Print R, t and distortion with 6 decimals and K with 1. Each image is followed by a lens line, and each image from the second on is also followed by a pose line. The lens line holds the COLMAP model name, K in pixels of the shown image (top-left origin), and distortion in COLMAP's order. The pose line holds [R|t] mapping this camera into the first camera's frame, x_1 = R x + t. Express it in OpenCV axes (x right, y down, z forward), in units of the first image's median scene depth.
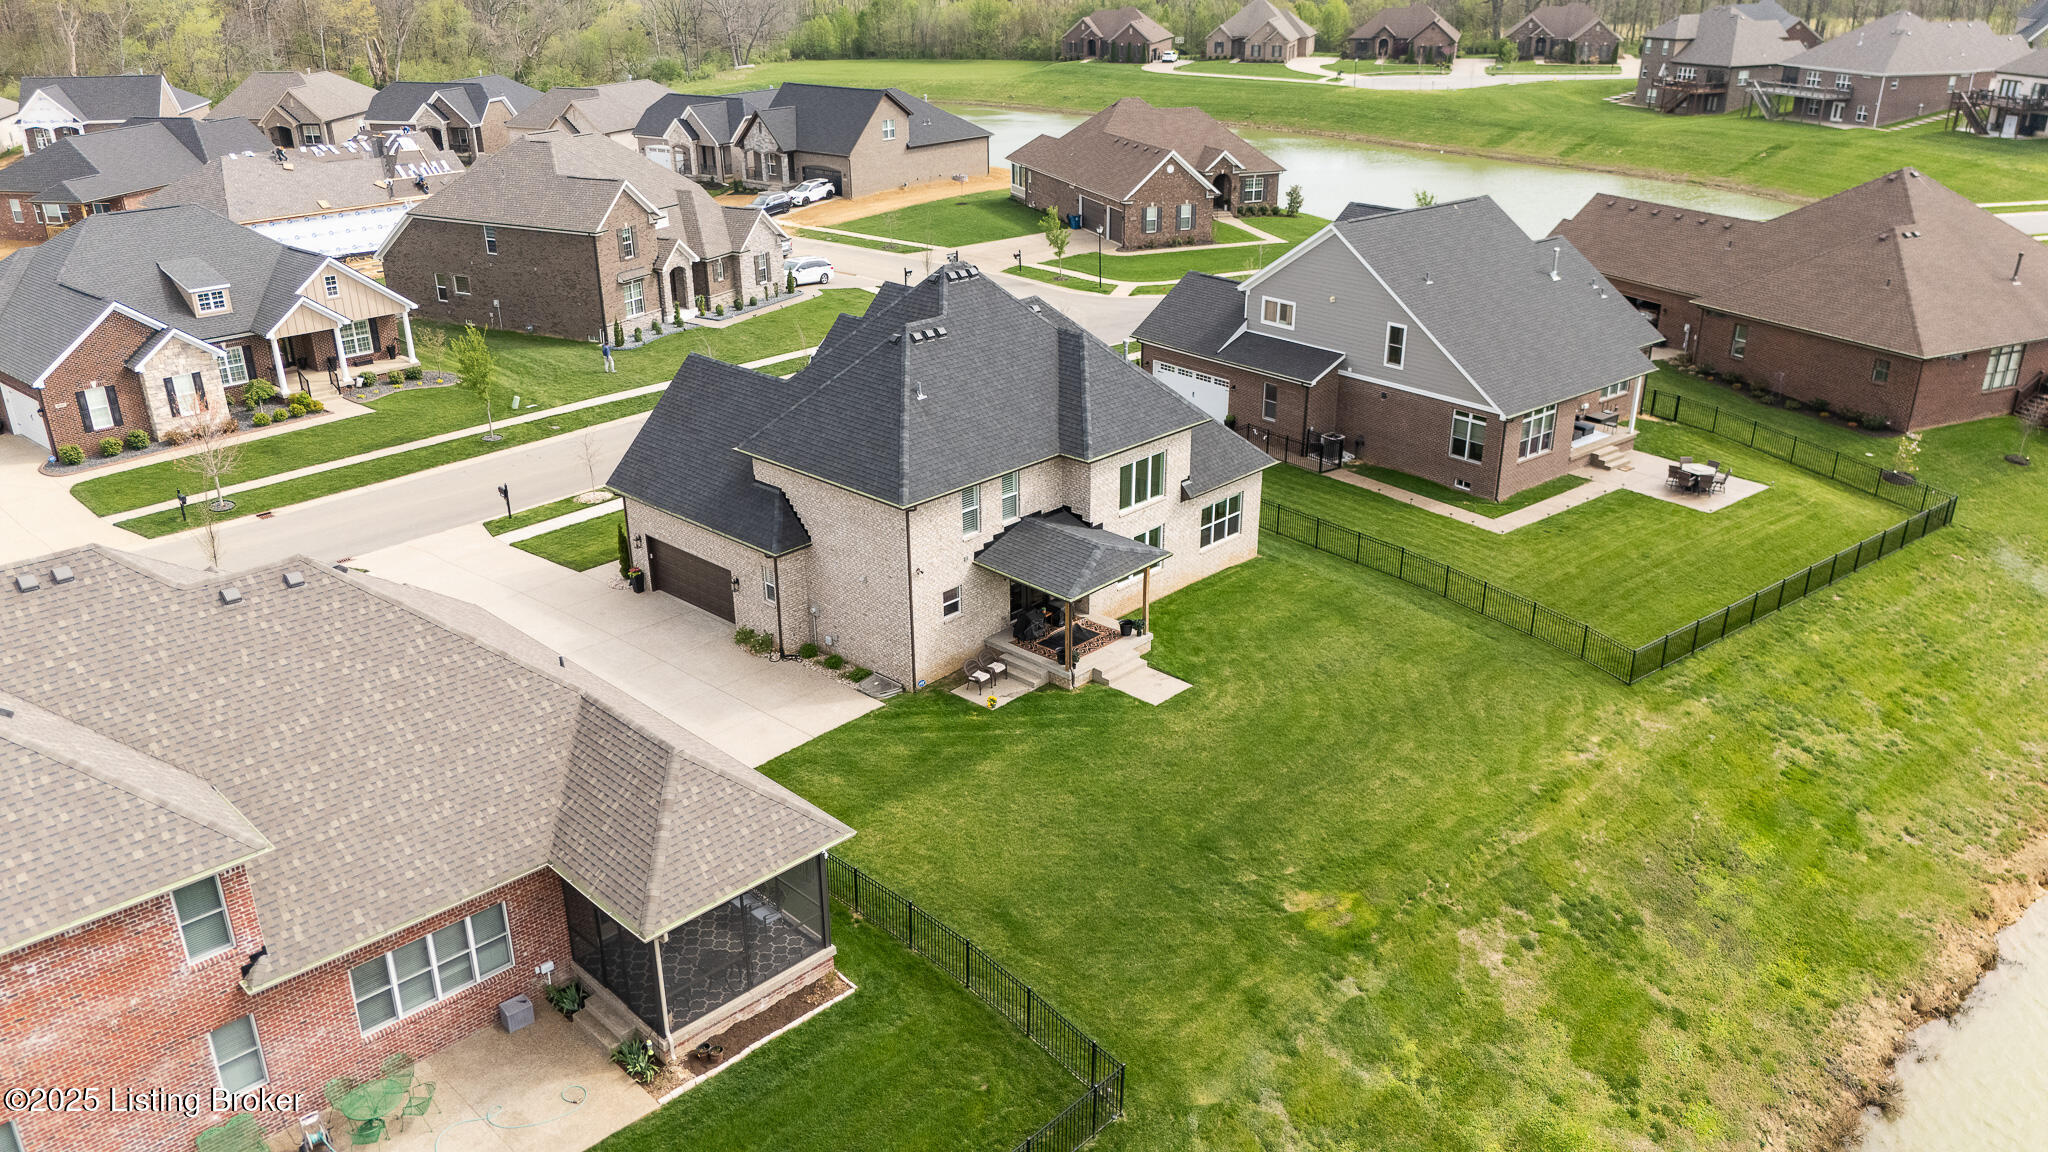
lens RADIAL K [[1505.1, 0, 1024.0], [0, 1505.1, 576.0], [0, 0, 1]] dist [0.059320, -0.049907]
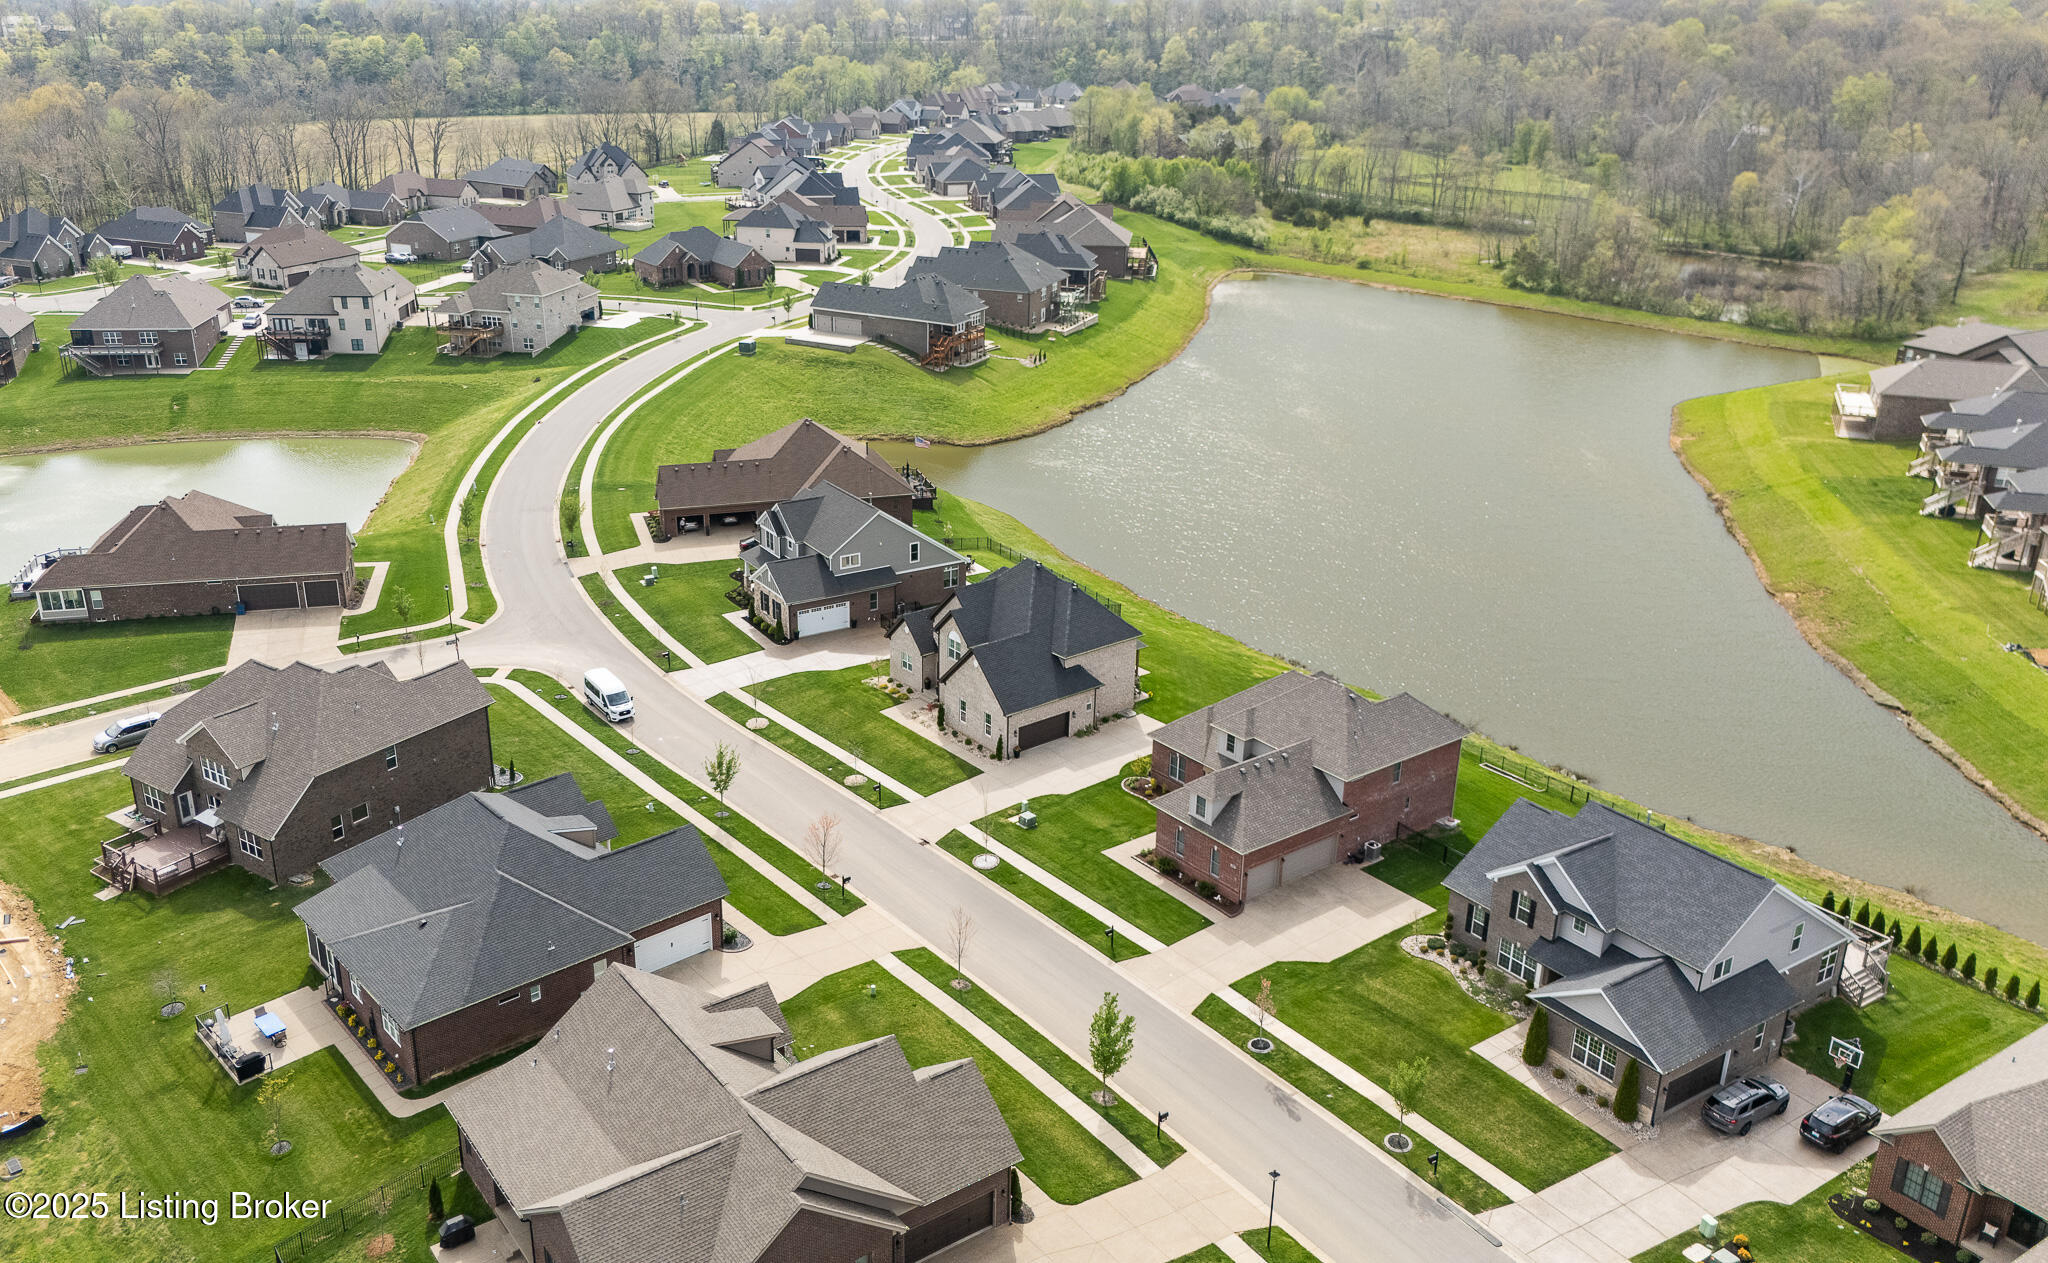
lens RADIAL K [[1629.7, 0, 904.8], [0, 1629.7, 631.0], [0, 0, 1]] dist [0.005370, 0.000813]
pose [[0.153744, -0.343550, 0.926464, -1.825547], [0.377943, 0.886761, 0.266109, -0.634614], [-0.912974, 0.309238, 0.266177, 0.399715]]
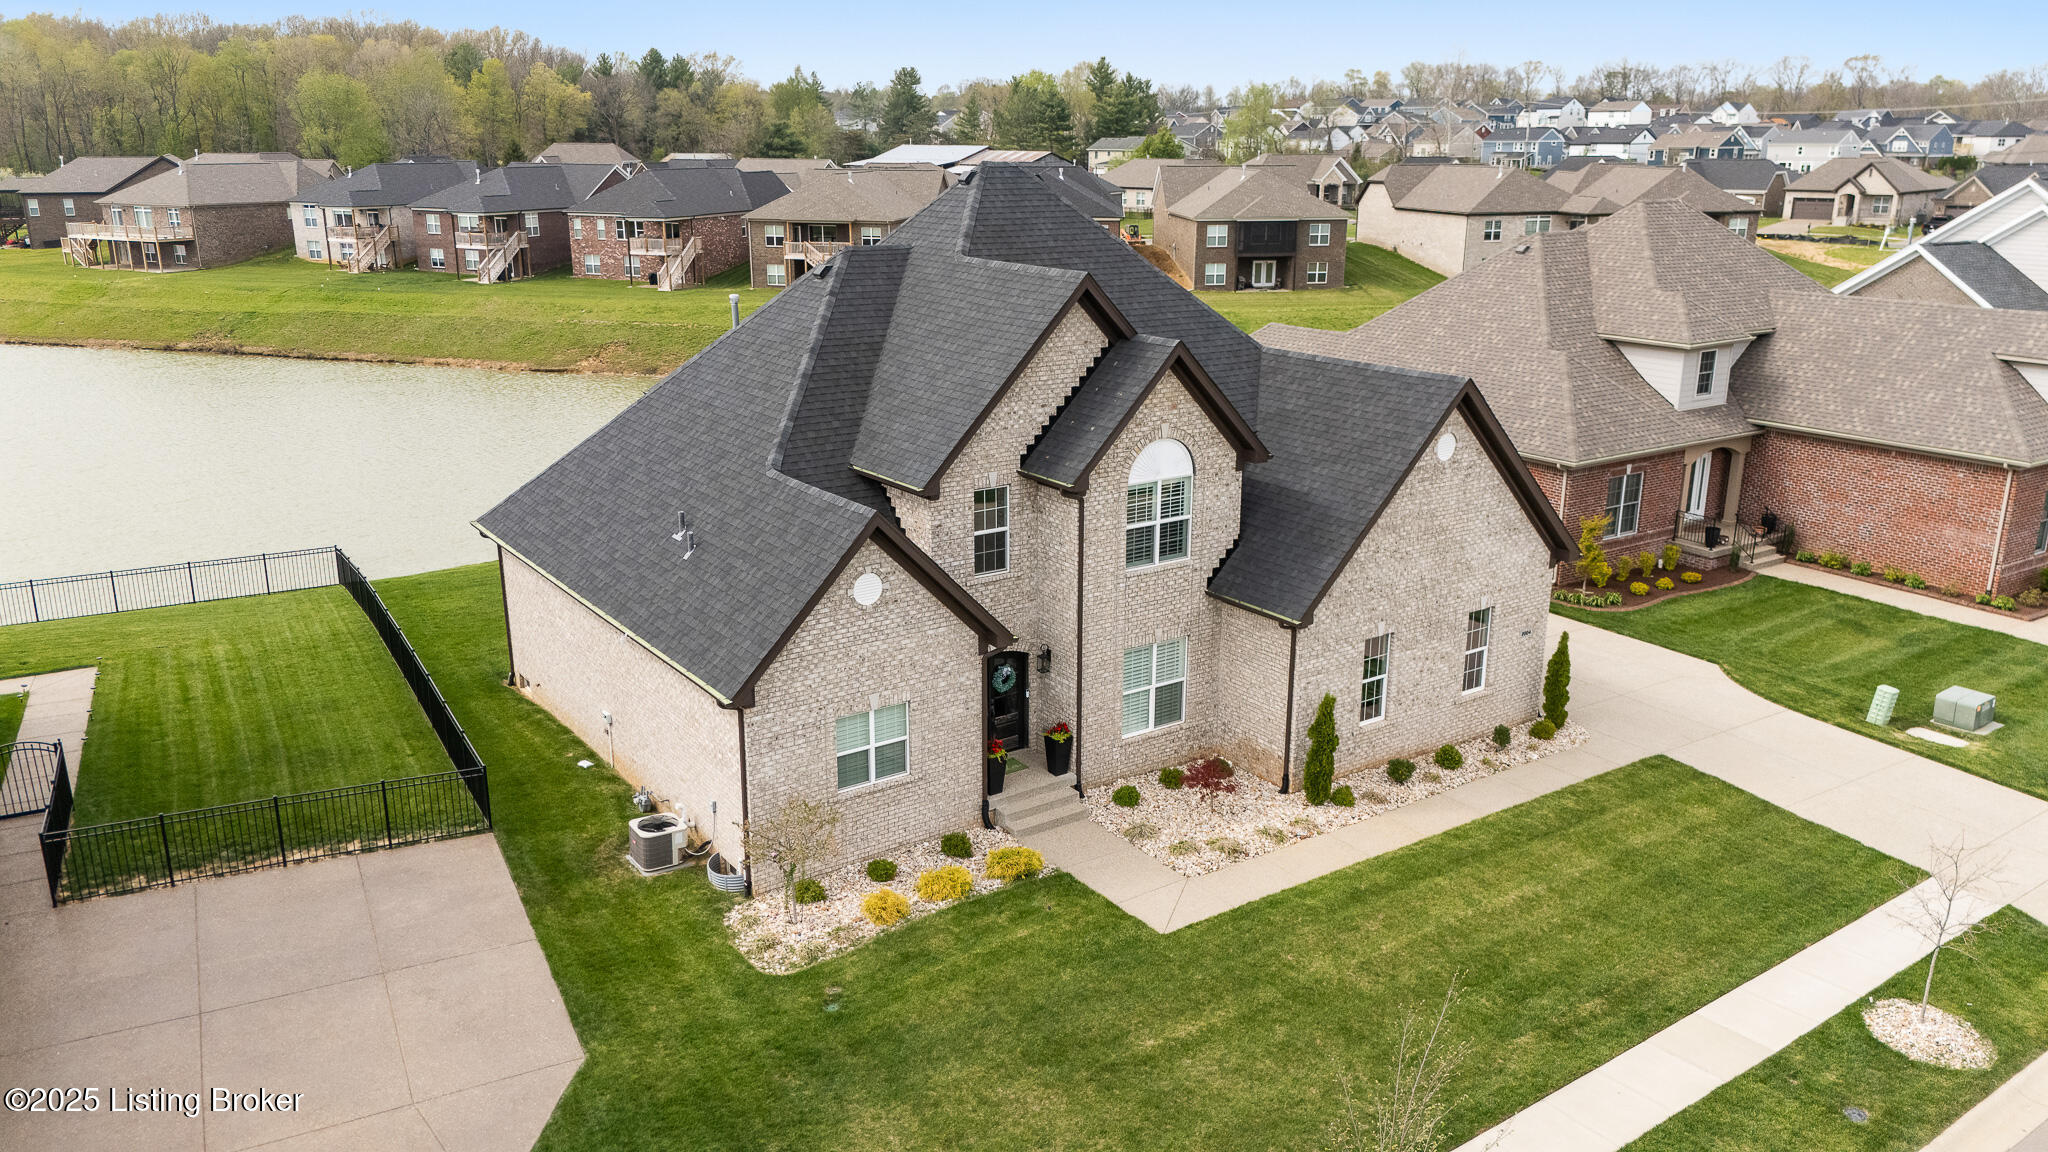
lens RADIAL K [[1505.1, 0, 1024.0], [0, 1505.1, 576.0], [0, 0, 1]] dist [0.059320, -0.049907]
pose [[-0.983444, -0.033825, 0.178027, -0.132288], [0.084368, 0.783986, 0.615019, -0.343977], [-0.160374, 0.619856, -0.768152, 1.185875]]
